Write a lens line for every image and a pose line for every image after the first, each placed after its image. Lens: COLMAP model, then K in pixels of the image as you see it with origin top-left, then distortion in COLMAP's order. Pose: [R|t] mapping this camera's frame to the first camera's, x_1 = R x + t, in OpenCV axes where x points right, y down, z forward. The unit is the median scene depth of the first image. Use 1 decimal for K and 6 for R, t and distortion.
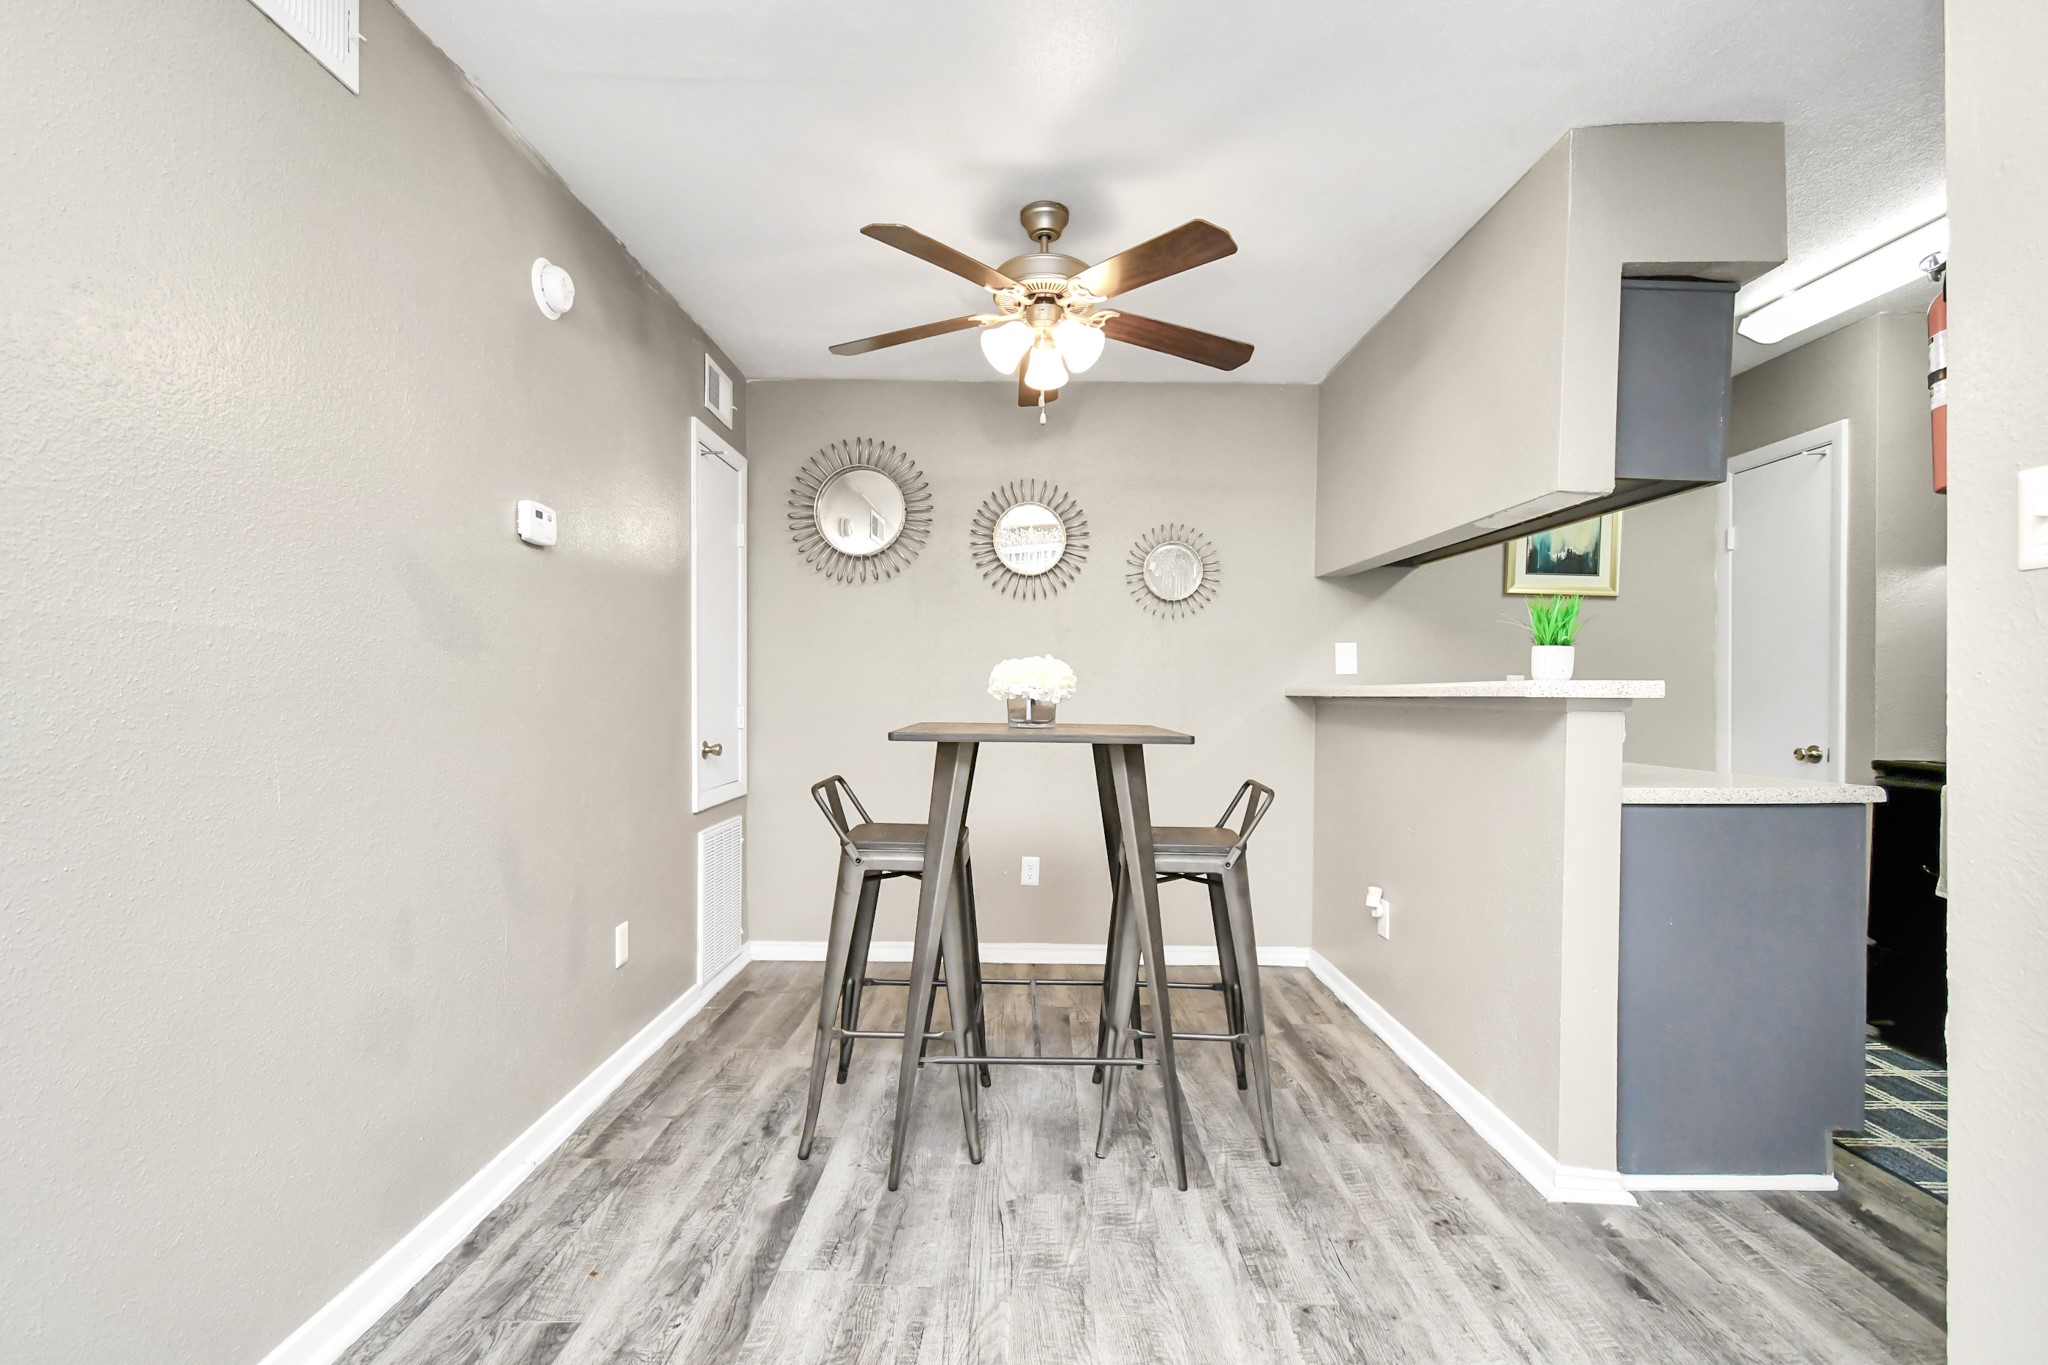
lens RADIAL K [[916.7, 0, 1019.9], [0, 916.7, 691.9], [0, 0, 1]] dist [0.011320, 0.000516]
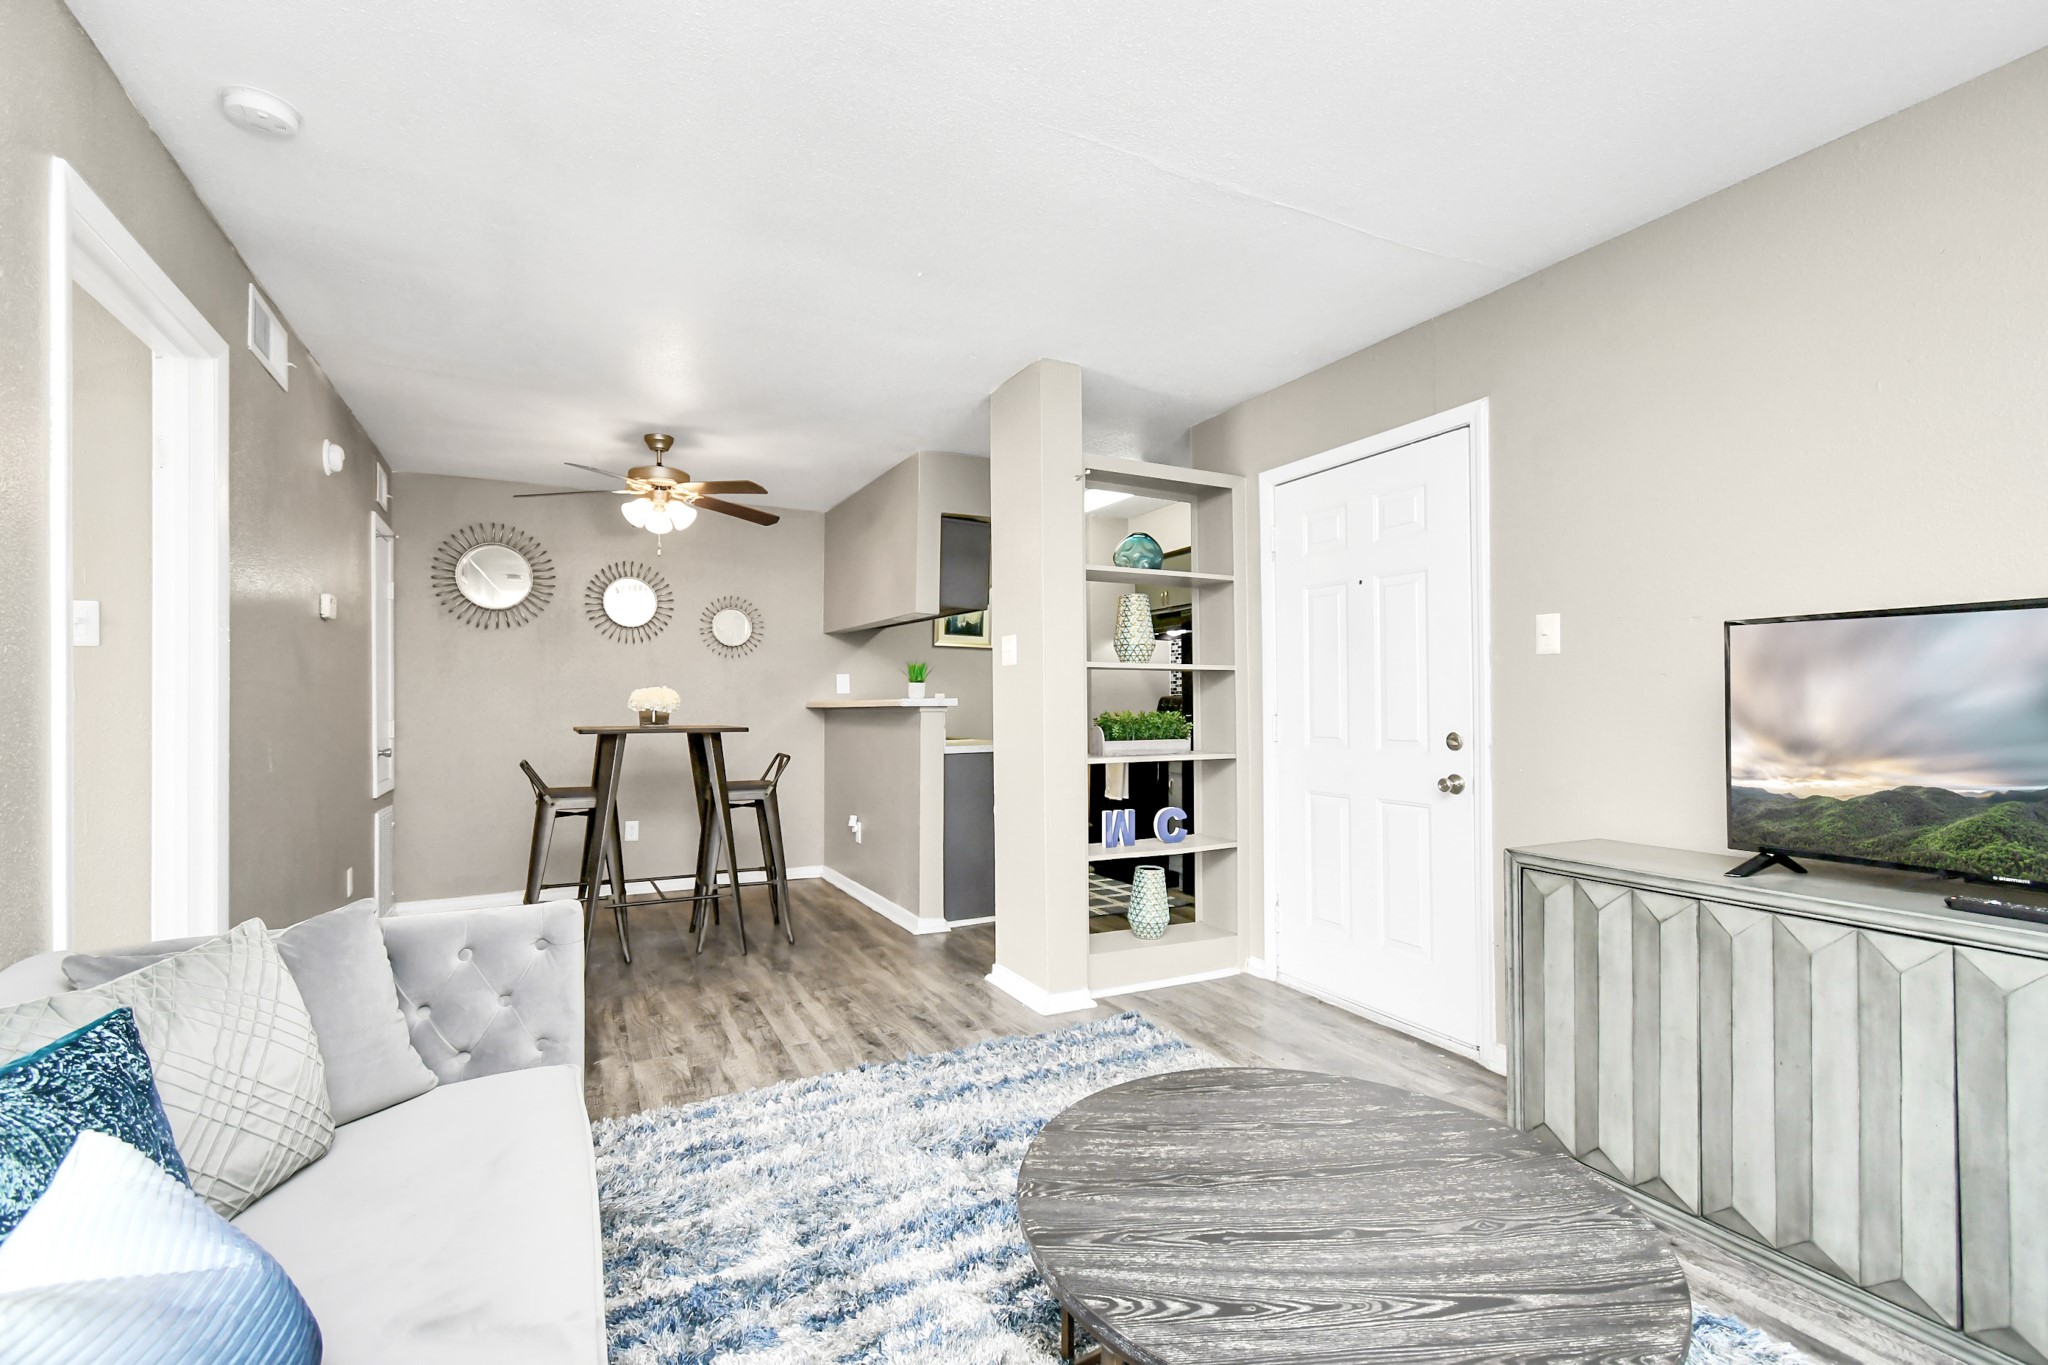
lens RADIAL K [[916.7, 0, 1015.4], [0, 916.7, 697.3], [0, 0, 1]] dist [0.011320, 0.000516]
pose [[0.889694, -0.008095, 0.456485, -0.175943], [0.012492, 0.999900, -0.006615, 0.002569], [-0.456386, 0.011588, 0.889706, -0.899808]]
